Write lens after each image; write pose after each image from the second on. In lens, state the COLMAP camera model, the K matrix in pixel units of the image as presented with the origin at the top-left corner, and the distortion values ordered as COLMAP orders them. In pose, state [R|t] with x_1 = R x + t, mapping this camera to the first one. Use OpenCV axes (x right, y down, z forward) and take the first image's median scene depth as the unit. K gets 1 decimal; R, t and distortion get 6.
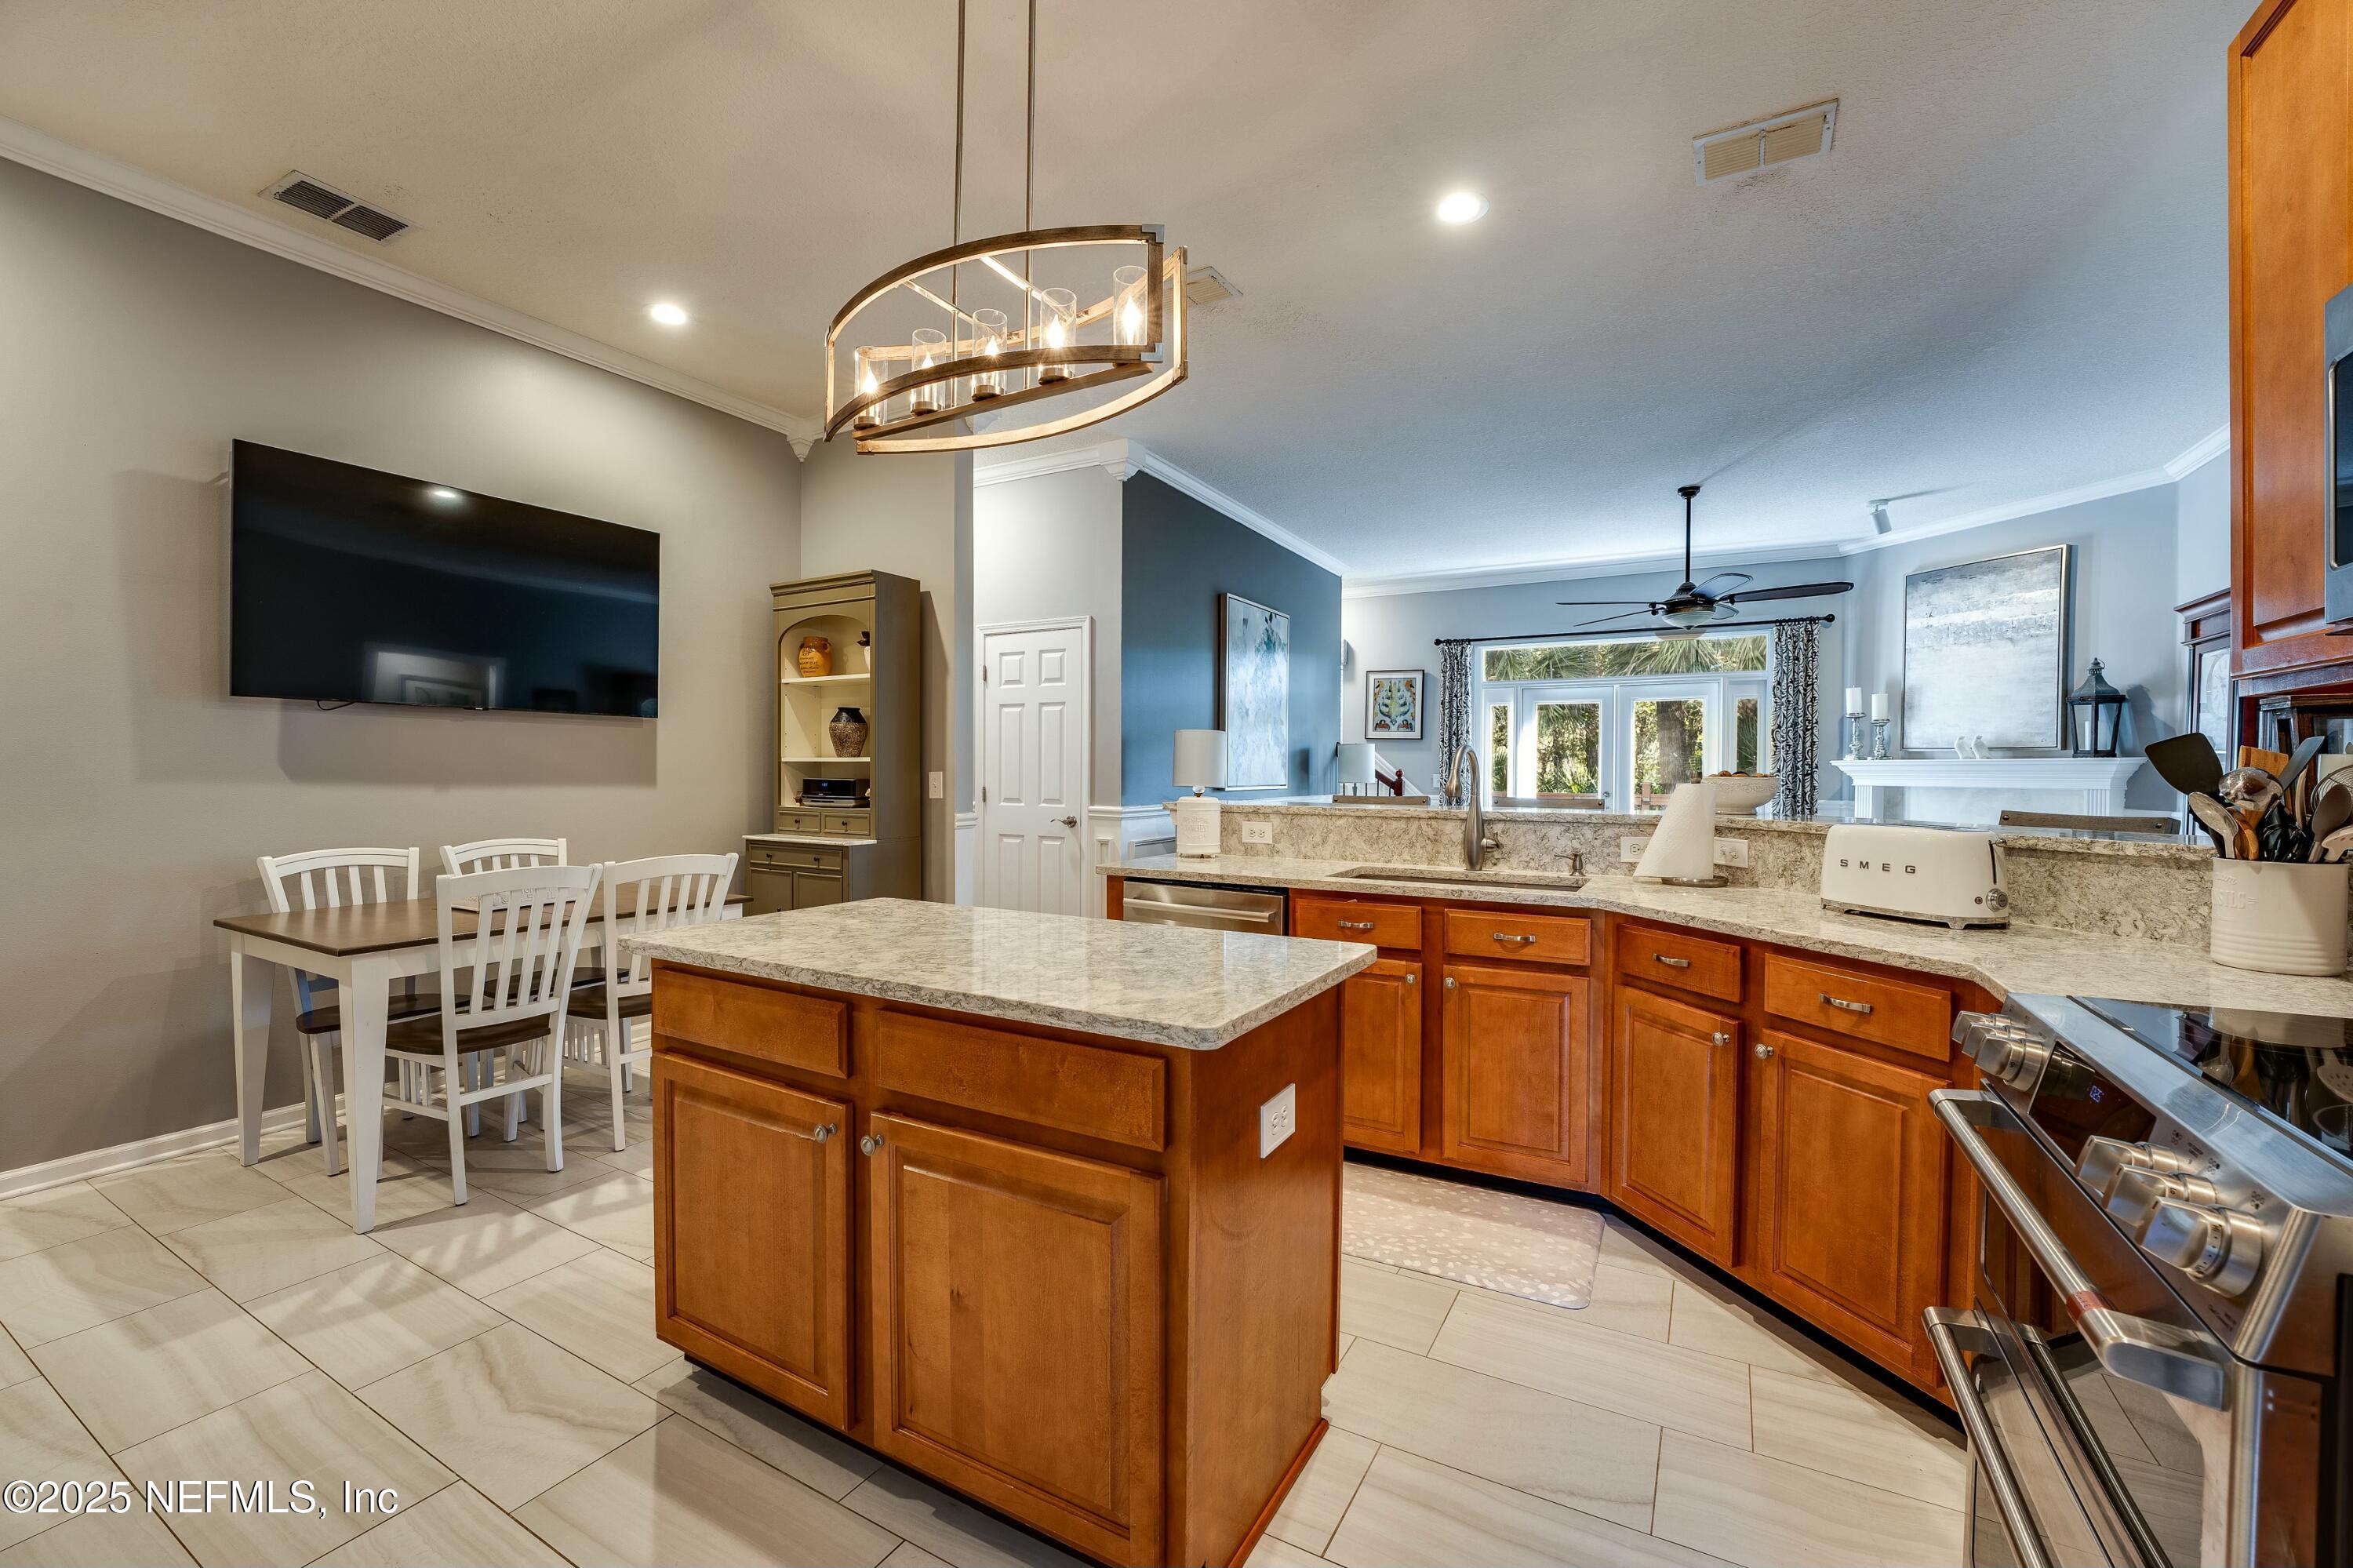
lens RADIAL K [[959.9, 0, 1173.0], [0, 959.9, 784.9], [0, 0, 1]] dist [-0.028071, 0.002083]
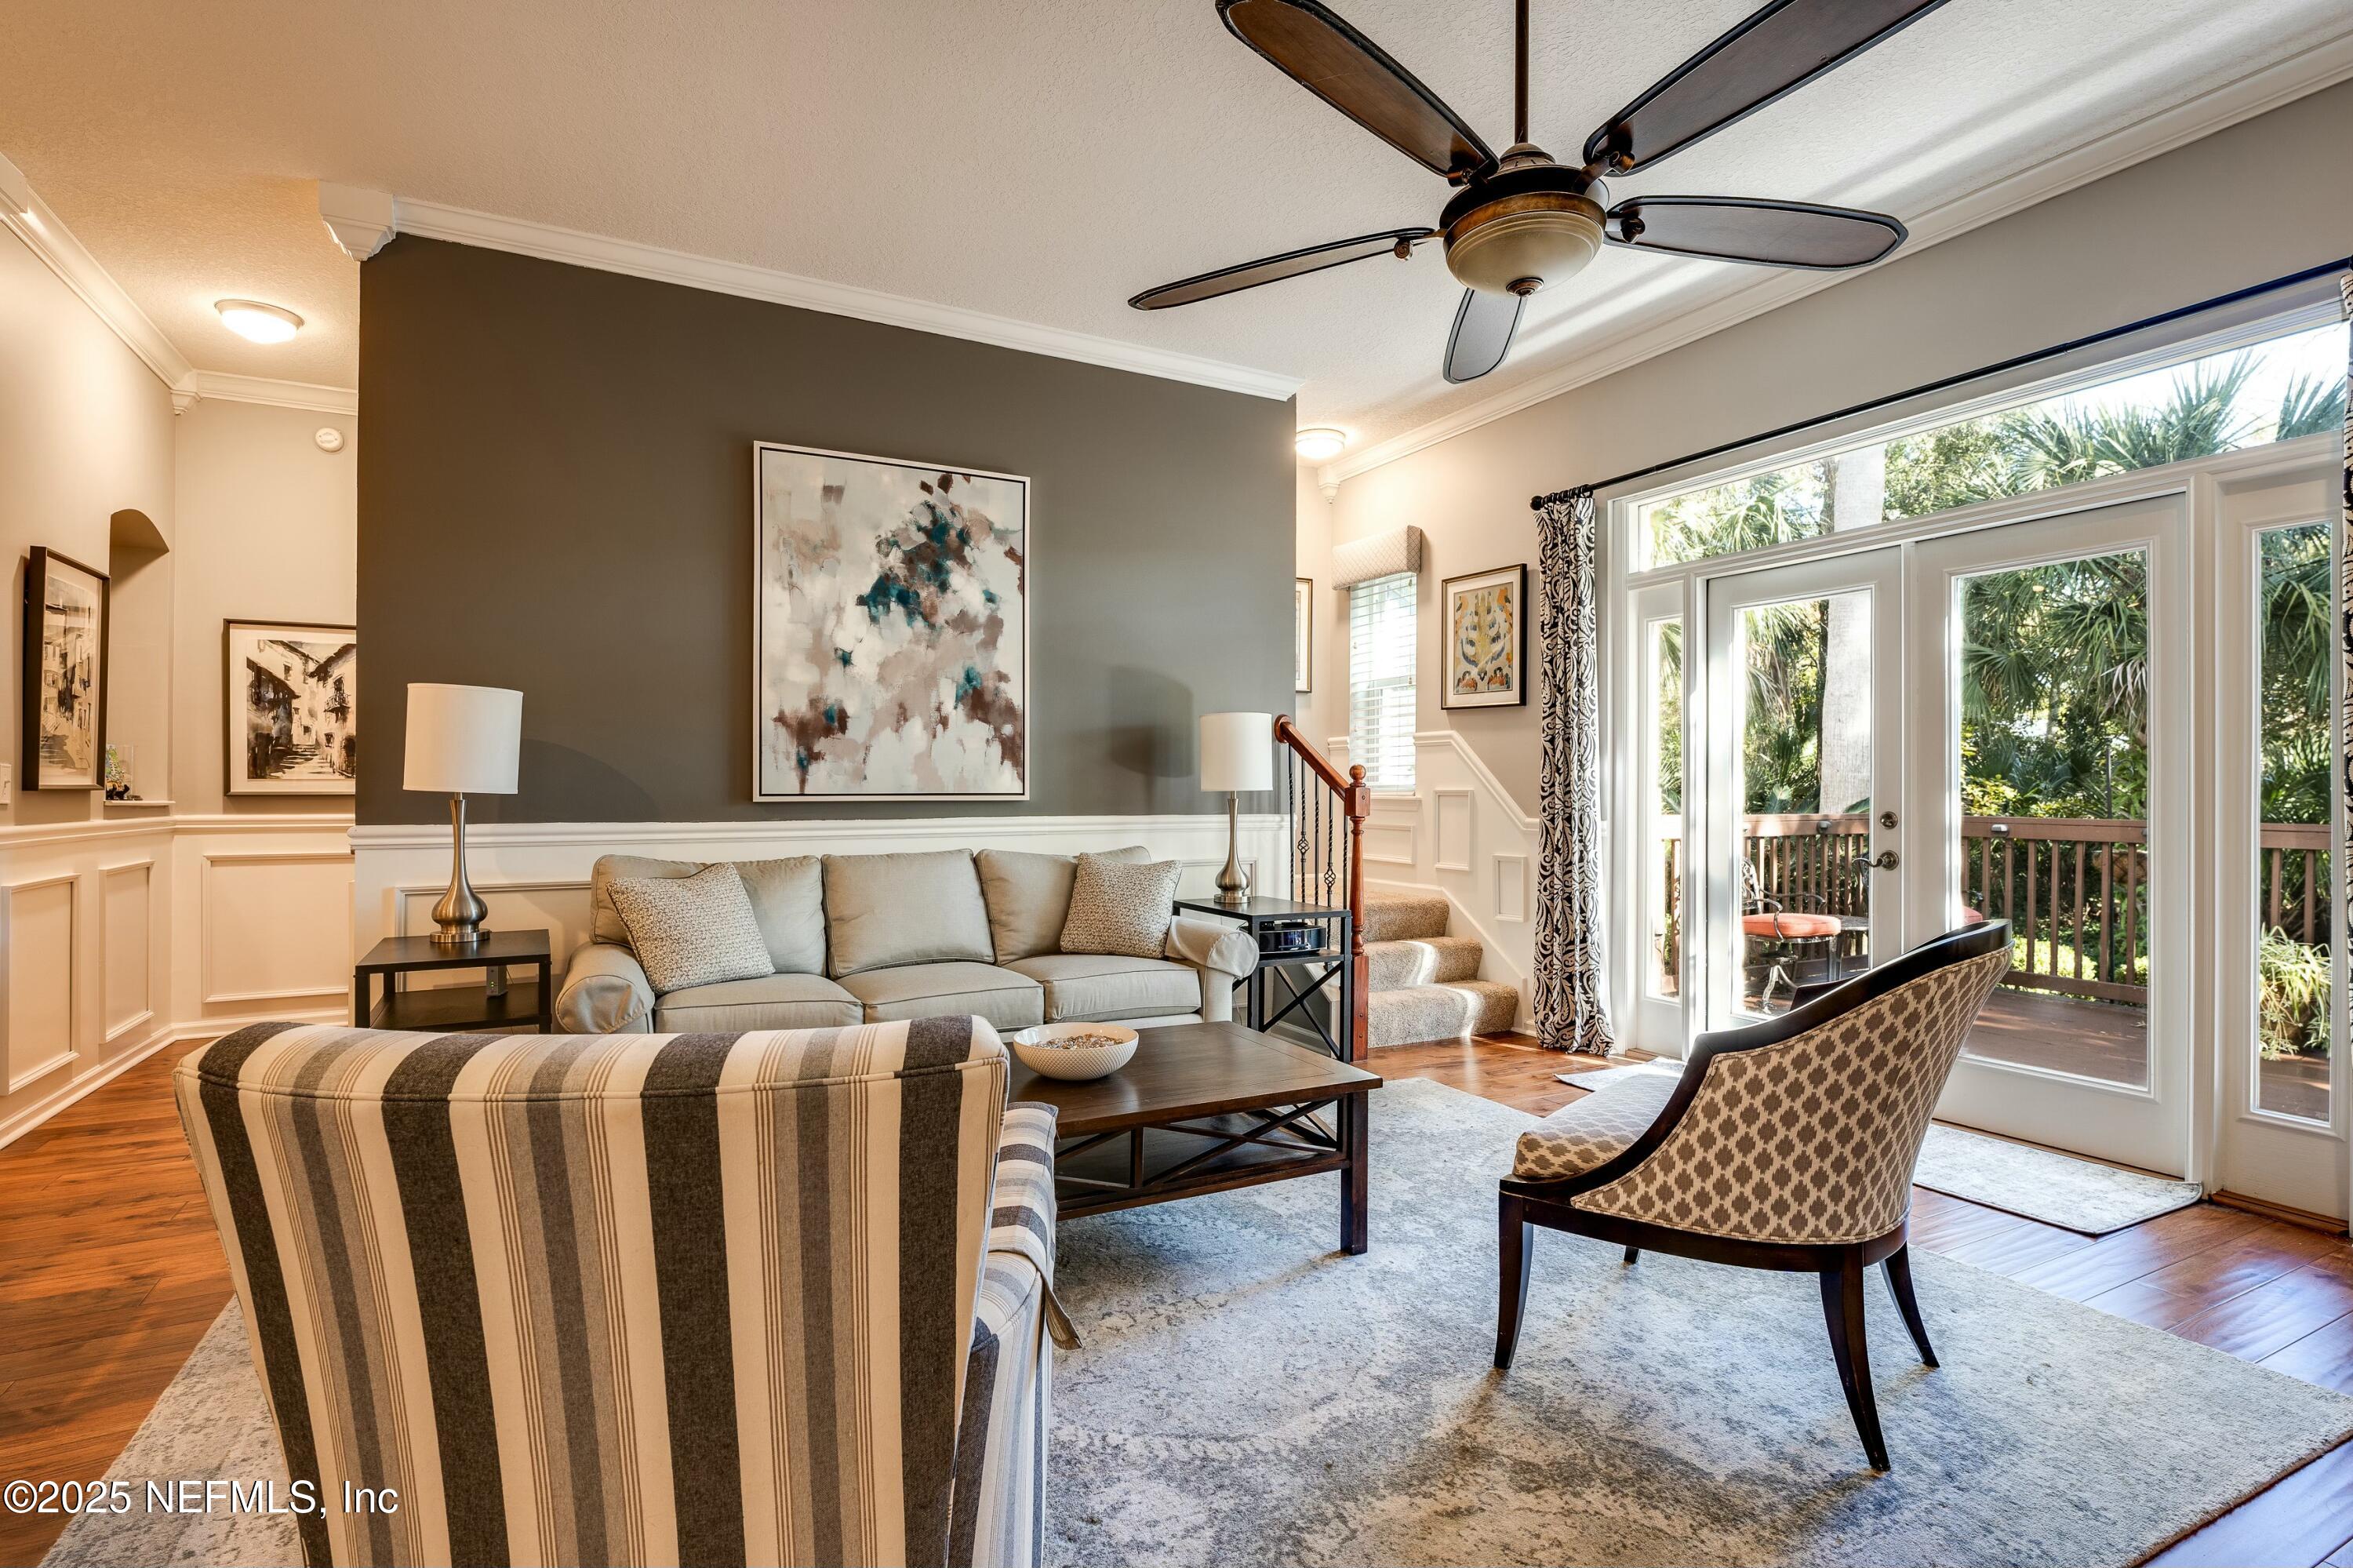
lens RADIAL K [[1142.6, 0, 1177.5], [0, 1142.6, 788.1], [0, 0, 1]] dist [-0.008049, -0.001627]
pose [[0.841710, -0.003792, -0.539917, 0.677064], [-0.004619, 0.999888, -0.014224, 0.007109], [0.539910, 0.014466, 0.841598, 0.648052]]
